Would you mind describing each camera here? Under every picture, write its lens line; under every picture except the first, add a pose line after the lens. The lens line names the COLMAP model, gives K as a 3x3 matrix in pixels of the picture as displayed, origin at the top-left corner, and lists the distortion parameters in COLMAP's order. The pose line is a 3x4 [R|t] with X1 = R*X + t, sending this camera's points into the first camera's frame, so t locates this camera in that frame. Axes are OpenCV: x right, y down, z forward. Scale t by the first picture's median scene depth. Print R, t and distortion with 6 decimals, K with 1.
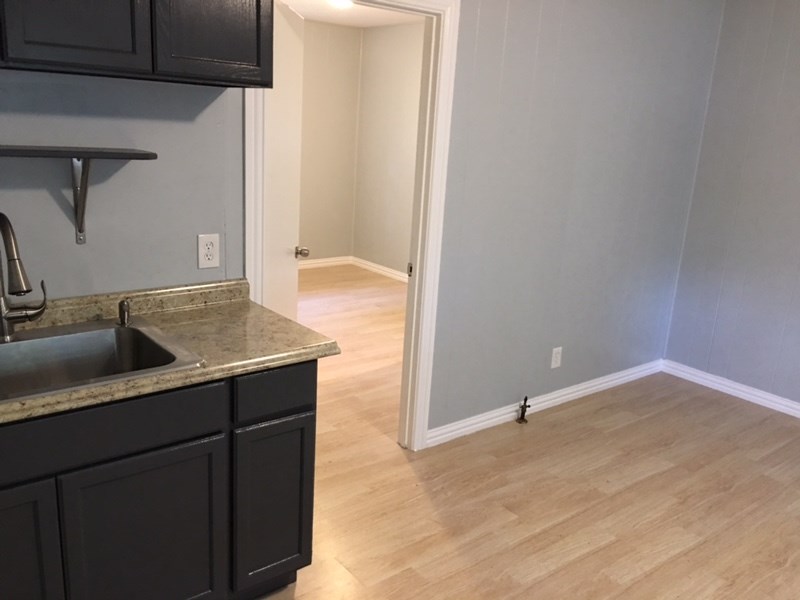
lens RADIAL K [[677.7, 0, 400.0], [0, 677.7, 300.0], [0, 0, 1]] dist [0.069217, -0.095955]
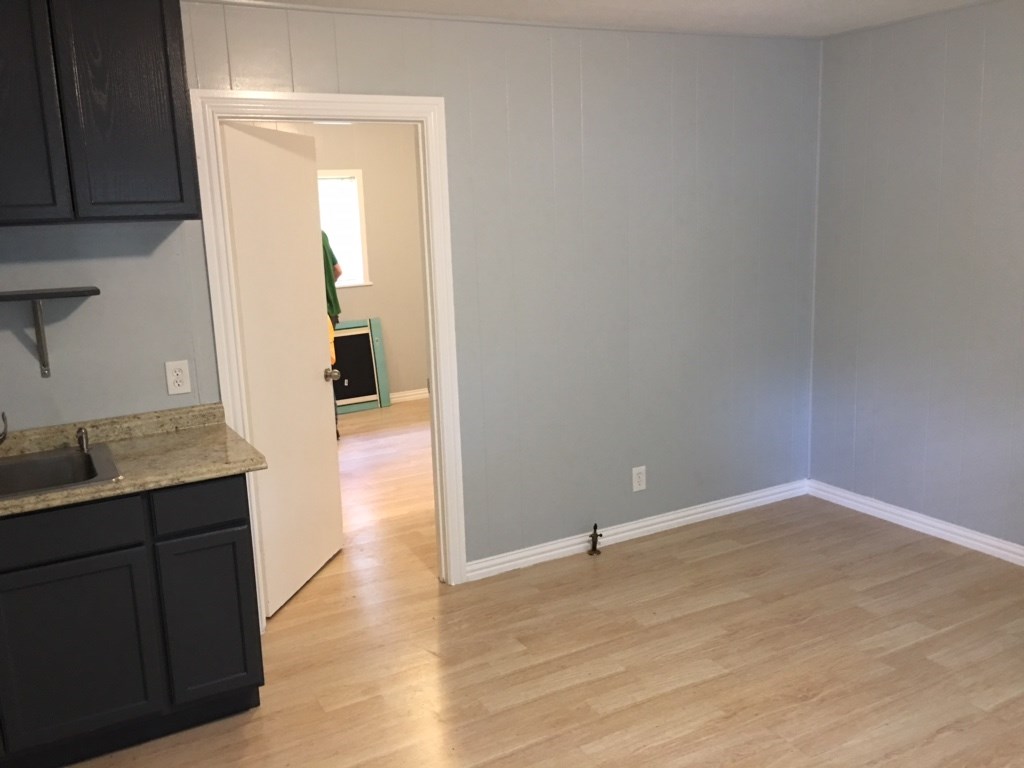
lens RADIAL K [[863.1, 0, 502.8], [0, 863.1, 379.0], [0, 0, 1]] dist [0.040377, -0.008473]
pose [[0.980710, -0.061768, -0.185452, 0.375805], [0.048647, 0.996034, -0.074490, 0.043941], [0.189318, 0.064031, 0.979826, -0.159824]]
